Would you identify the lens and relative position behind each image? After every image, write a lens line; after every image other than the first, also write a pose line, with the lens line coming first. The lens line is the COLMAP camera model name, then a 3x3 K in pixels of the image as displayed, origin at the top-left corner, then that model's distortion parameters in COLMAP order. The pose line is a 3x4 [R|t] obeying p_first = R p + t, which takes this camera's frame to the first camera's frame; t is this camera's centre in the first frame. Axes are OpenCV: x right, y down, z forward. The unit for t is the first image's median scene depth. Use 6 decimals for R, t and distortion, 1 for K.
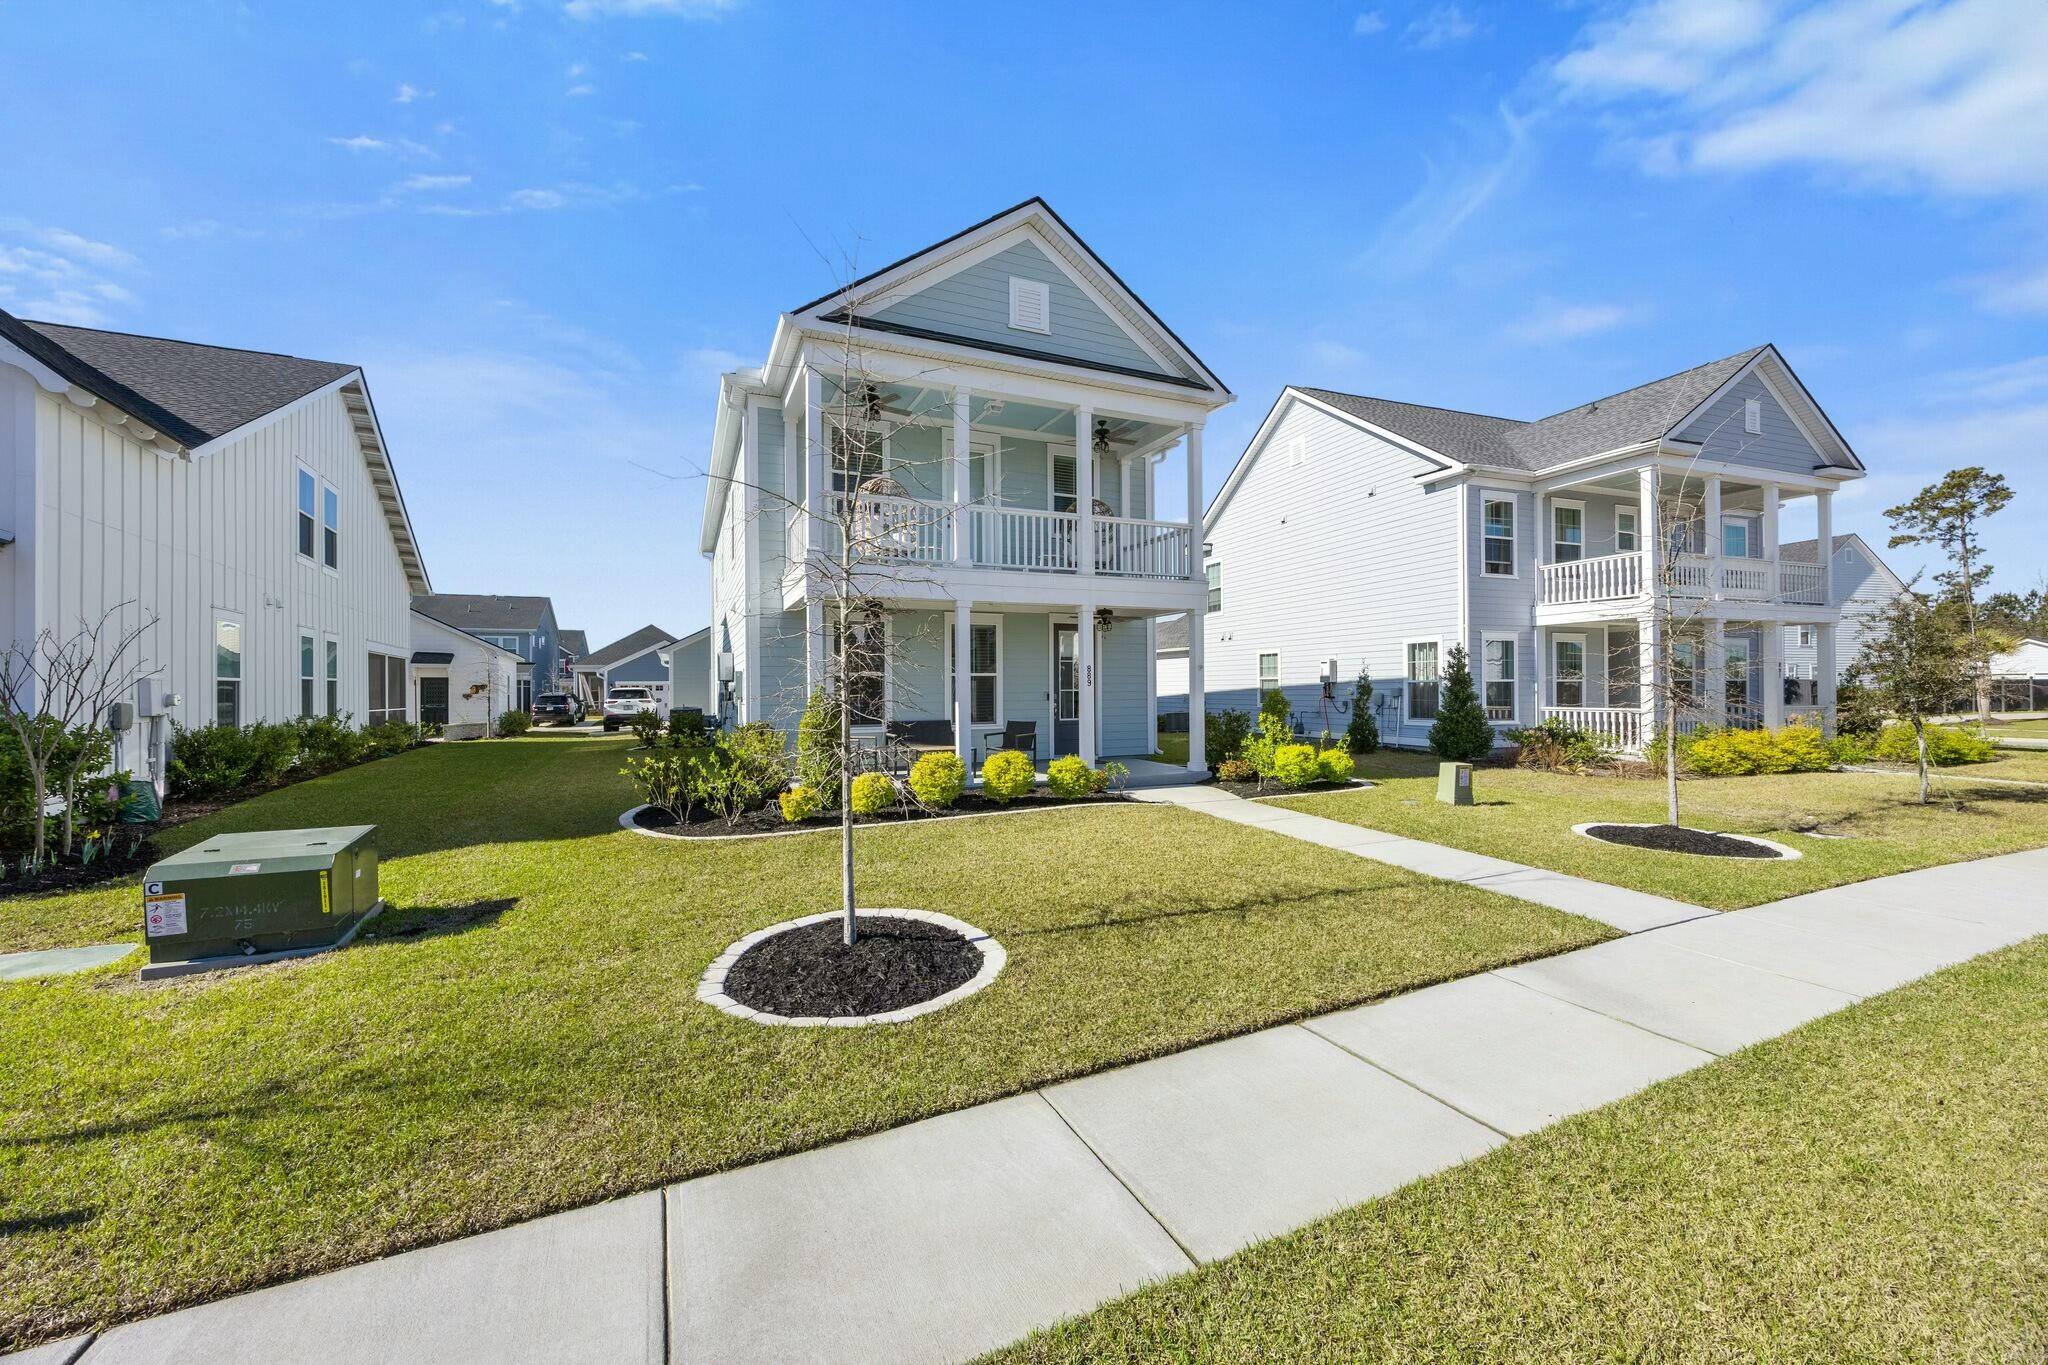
lens RADIAL K [[778.0, 0, 1024.0], [0, 778.0, 682.5], [0, 0, 1]] dist [-0.000516, -0.000041]
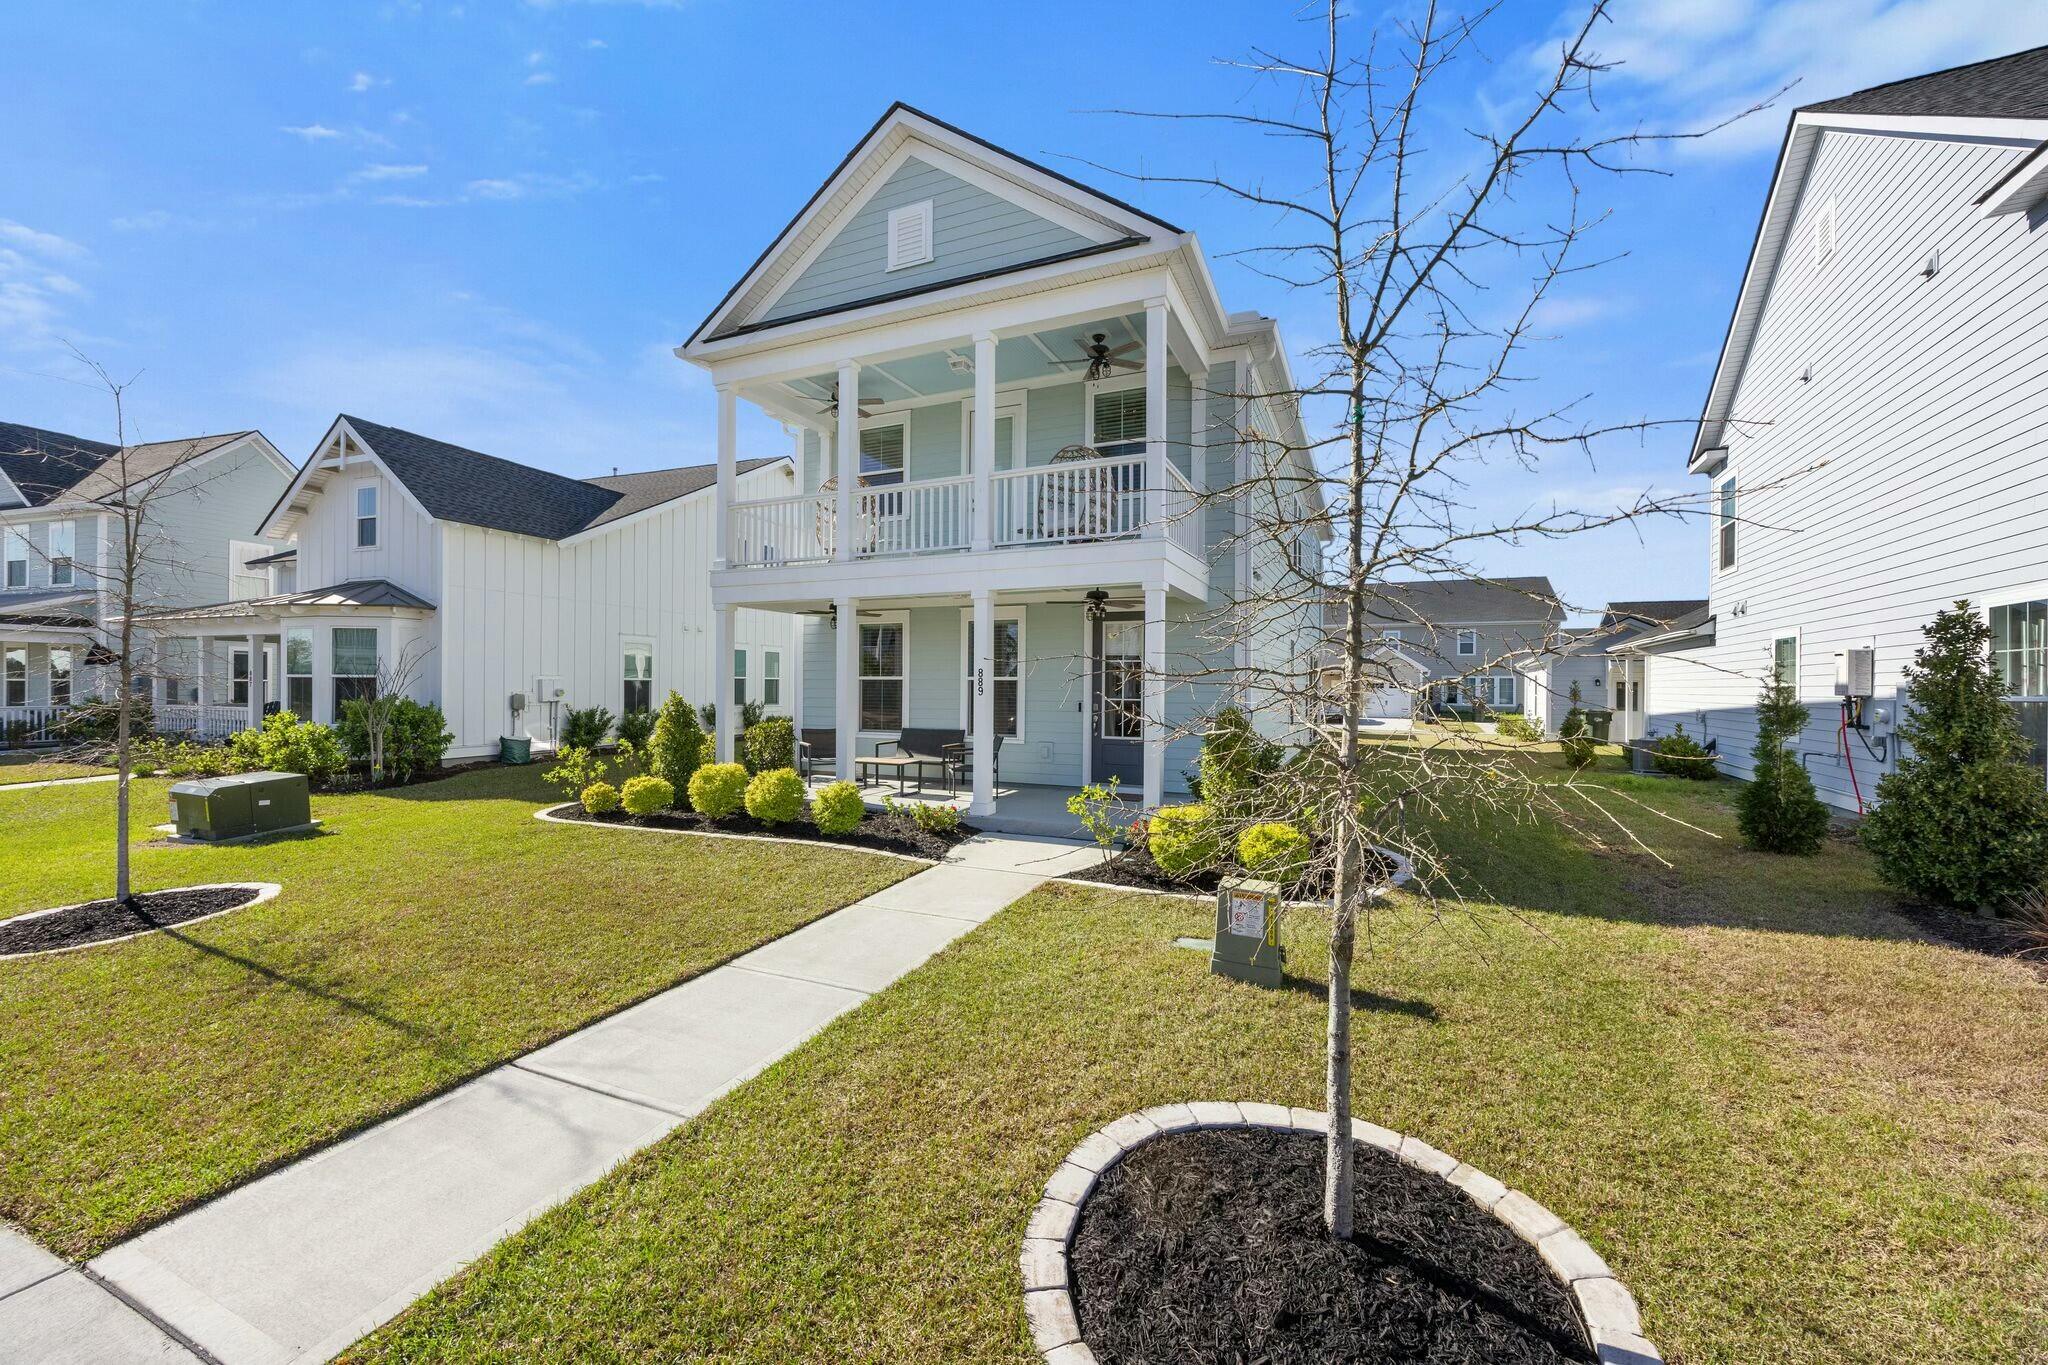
lens RADIAL K [[778.0, 0, 1024.0], [0, 778.0, 682.5], [0, 0, 1]] dist [-0.000516, -0.000041]
pose [[0.675174, 0.009944, -0.737591, 0.604983], [-0.004291, 0.999945, 0.009553, -0.013924], [0.737646, -0.003285, 0.675180, 0.451762]]
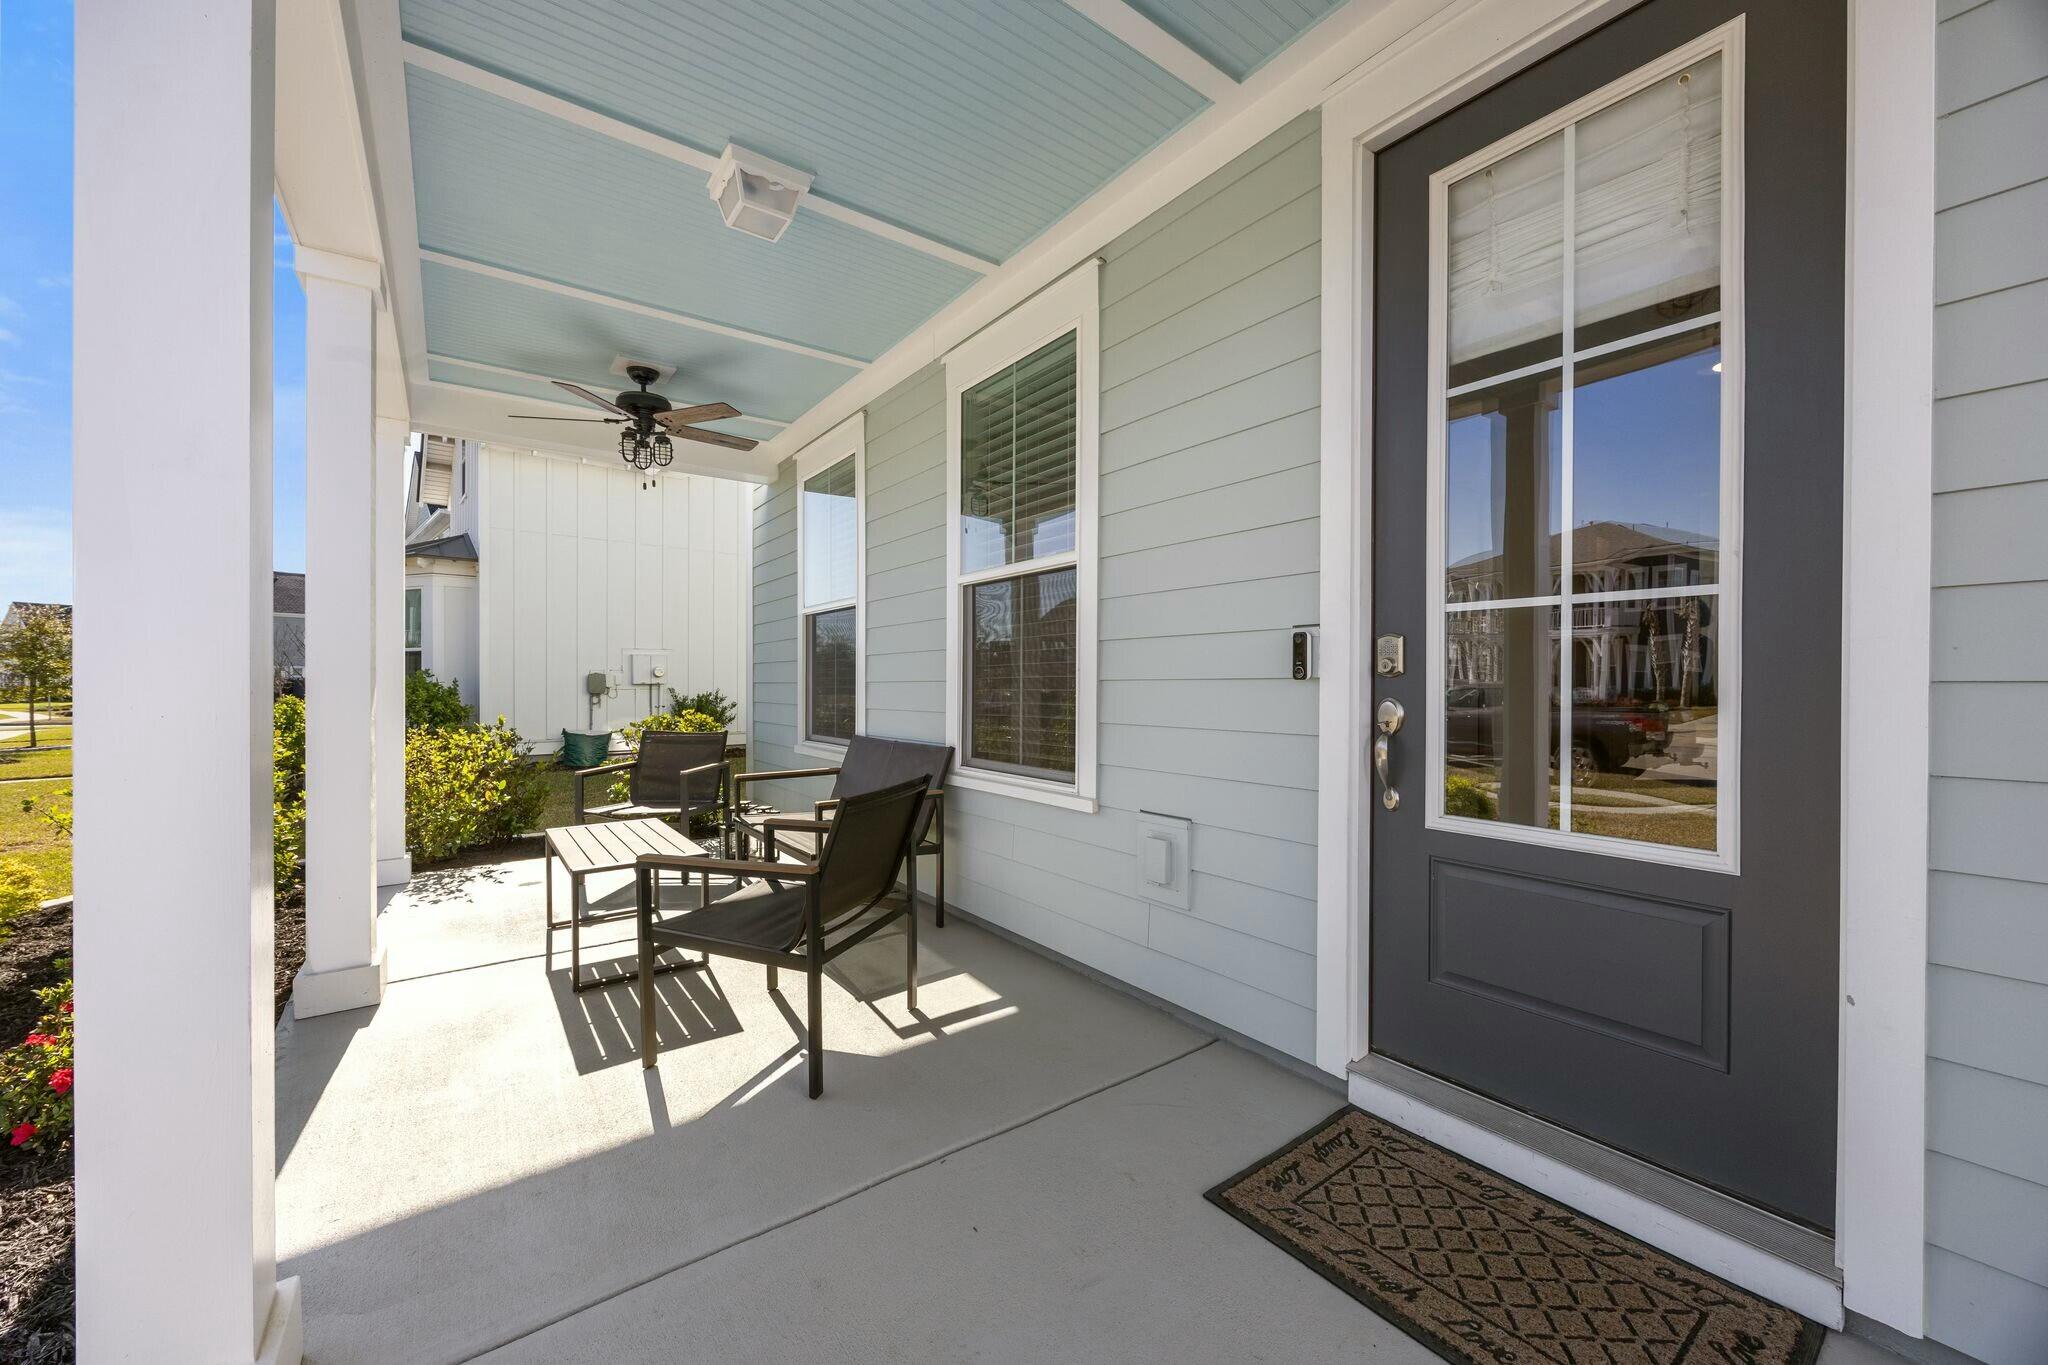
lens RADIAL K [[778.0, 0, 1024.0], [0, 778.0, 682.5], [0, 0, 1]] dist [-0.000516, -0.000041]
pose [[0.222905, 0.007394, -0.974812, 0.178364], [0.005635, 0.999945, 0.008873, 0.023732], [0.974824, -0.007471, 0.222851, 0.963742]]
